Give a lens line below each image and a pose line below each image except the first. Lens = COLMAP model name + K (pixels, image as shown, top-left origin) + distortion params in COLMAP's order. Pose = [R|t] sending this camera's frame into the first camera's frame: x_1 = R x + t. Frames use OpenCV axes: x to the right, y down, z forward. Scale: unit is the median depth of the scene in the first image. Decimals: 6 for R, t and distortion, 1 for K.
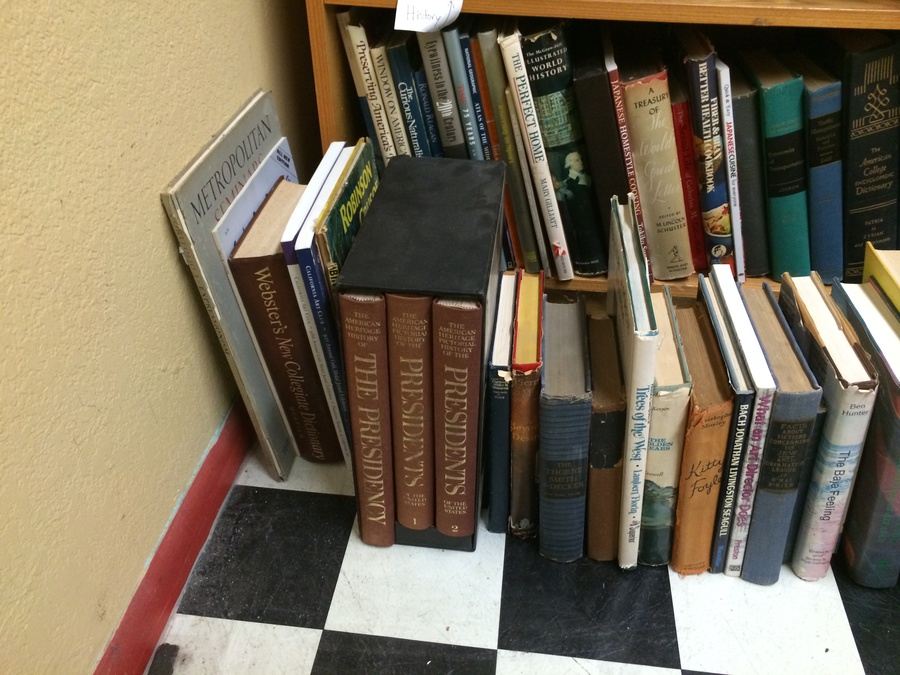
lens RADIAL K [[775.2, 0, 450.0], [0, 775.2, 337.5], [0, 0, 1]] dist [0.089992, -0.124286]
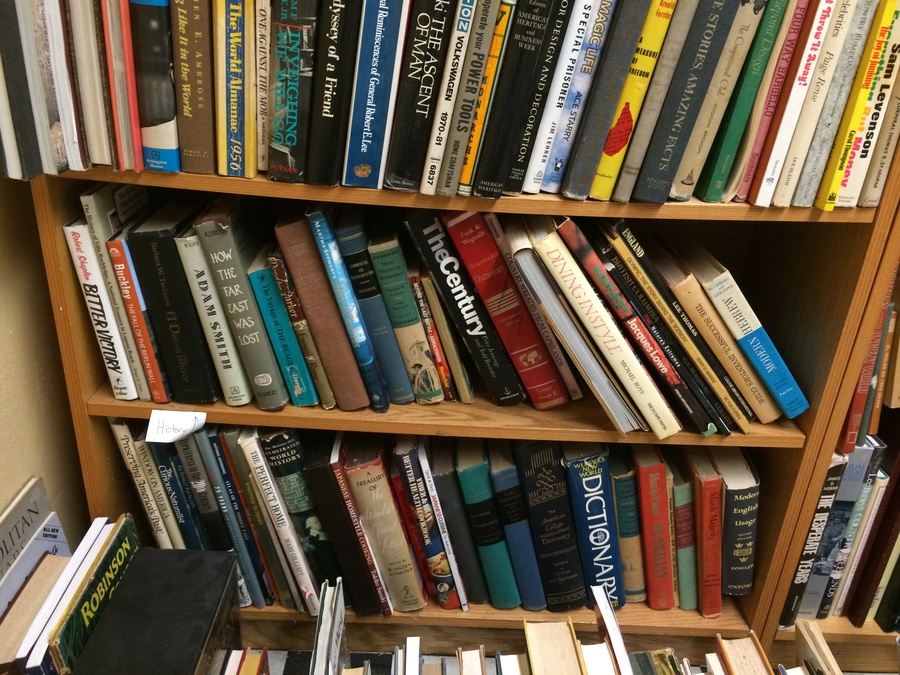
lens RADIAL K [[775.2, 0, 450.0], [0, 775.2, 337.5], [0, 0, 1]] dist [0.089992, -0.124286]
pose [[0.991118, -0.001459, 0.132979, 0.217439], [0.026195, 0.982491, -0.184462, -0.292161], [-0.130381, 0.186307, 0.973802, -0.251112]]
